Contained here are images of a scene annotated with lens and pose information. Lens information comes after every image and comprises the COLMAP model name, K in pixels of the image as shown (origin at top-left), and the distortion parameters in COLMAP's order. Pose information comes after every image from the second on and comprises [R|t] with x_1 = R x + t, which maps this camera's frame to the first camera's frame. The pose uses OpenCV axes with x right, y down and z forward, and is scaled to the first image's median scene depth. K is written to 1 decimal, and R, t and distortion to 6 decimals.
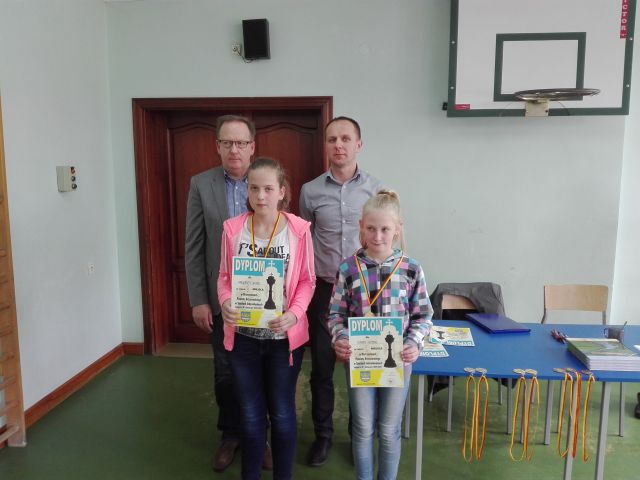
lens RADIAL K [[531.5, 0, 320.0], [0, 531.5, 240.0], [0, 0, 1]] dist [0.100784, -0.205935]
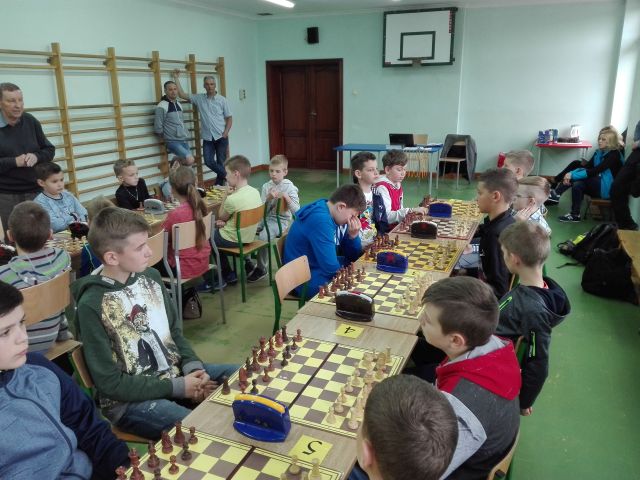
lens RADIAL K [[531.5, 0, 320.0], [0, 531.5, 240.0], [0, 0, 1]] dist [0.100784, -0.205935]
pose [[0.959233, 0.066762, -0.274617, 0.708150], [-0.027673, 0.989216, 0.143827, 0.214658], [0.281258, -0.130364, 0.950736, -1.572506]]
